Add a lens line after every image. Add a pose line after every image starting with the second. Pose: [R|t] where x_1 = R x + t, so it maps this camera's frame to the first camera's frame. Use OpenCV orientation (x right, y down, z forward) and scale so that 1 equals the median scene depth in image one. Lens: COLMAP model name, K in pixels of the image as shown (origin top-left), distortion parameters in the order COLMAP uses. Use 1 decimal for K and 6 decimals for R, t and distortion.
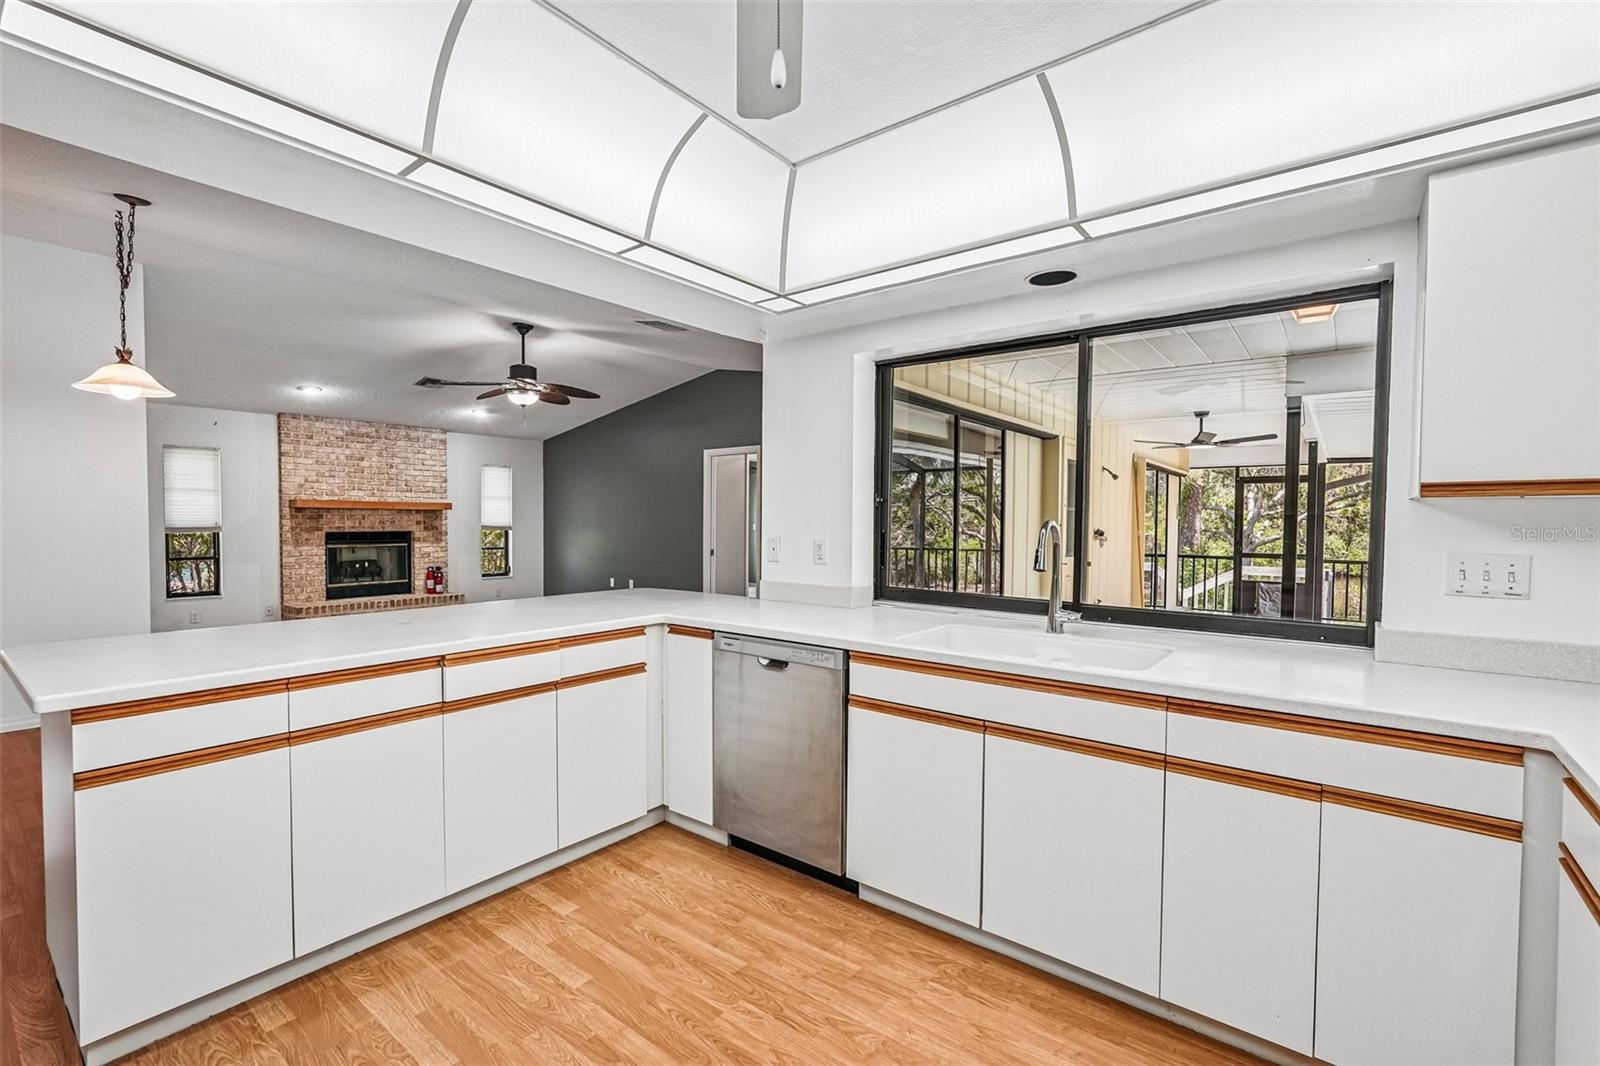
lens RADIAL K [[703.4, 0, 799.3], [0, 703.4, 538.6], [0, 0, 1]] dist [-0.002740, 0.000184]
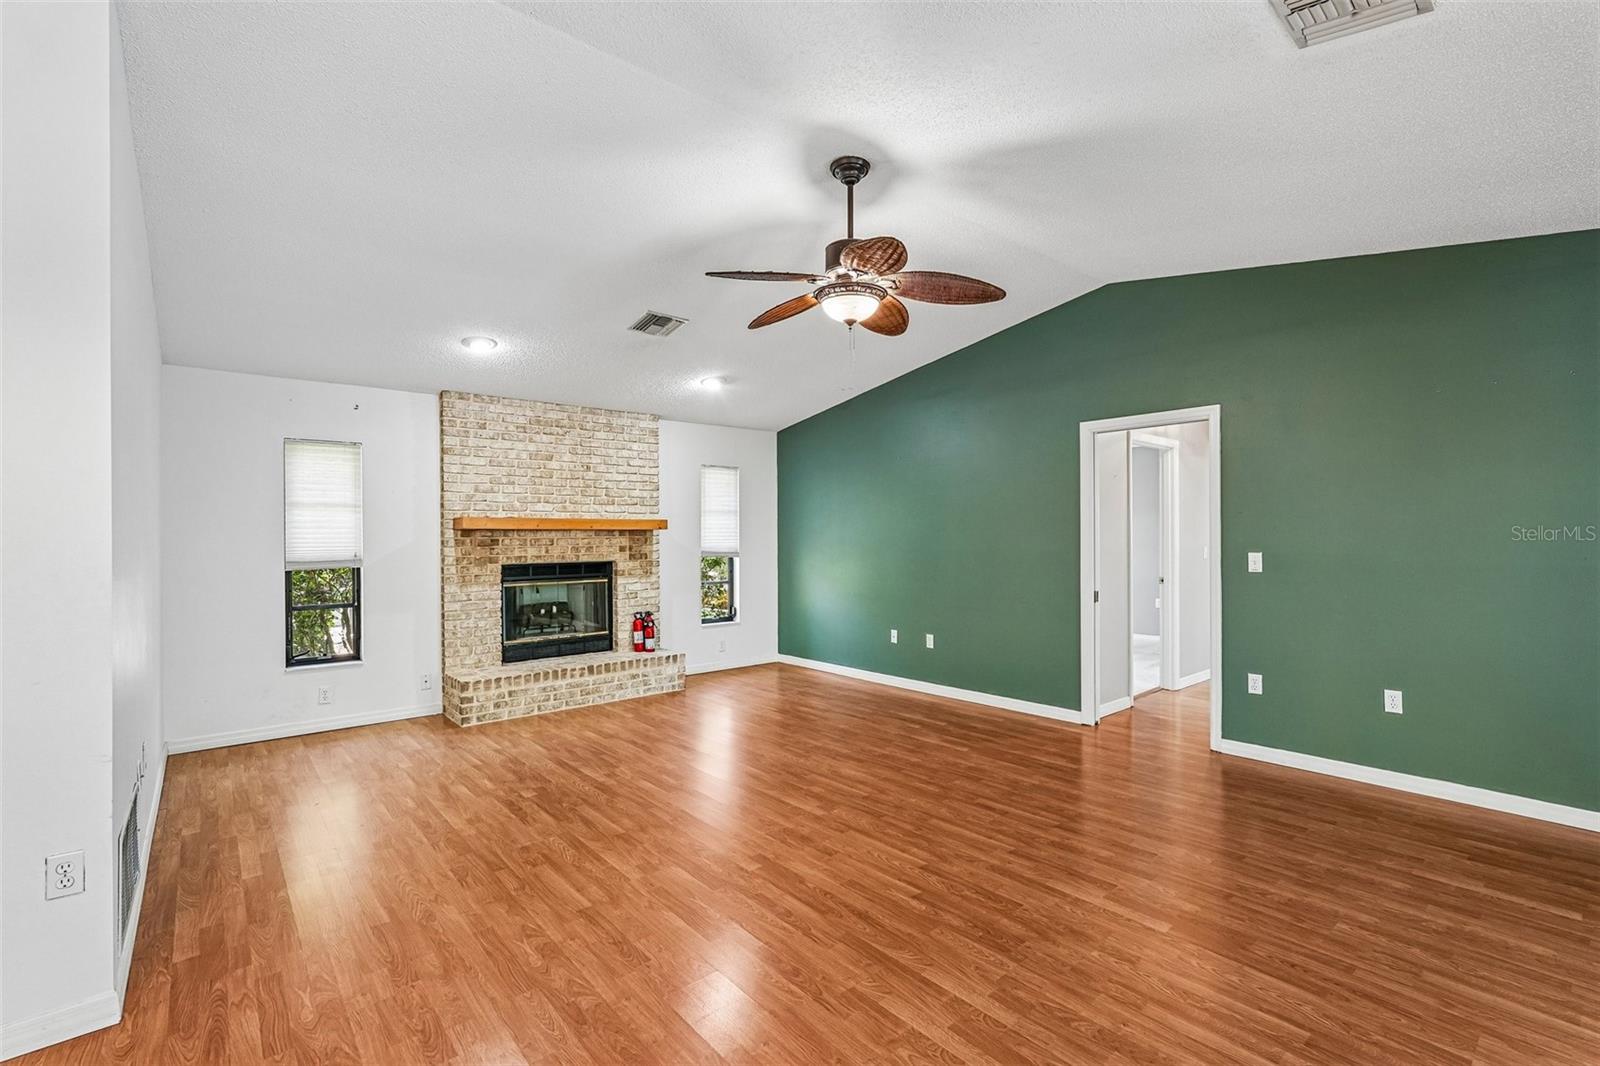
lens RADIAL K [[703.4, 0, 799.3], [0, 703.4, 538.6], [0, 0, 1]] dist [-0.002740, 0.000184]
pose [[0.980429, -0.010362, -0.196601, -0.243339], [0.005794, 0.999700, -0.023795, -0.015764], [0.196789, 0.022190, 0.980195, 0.366998]]
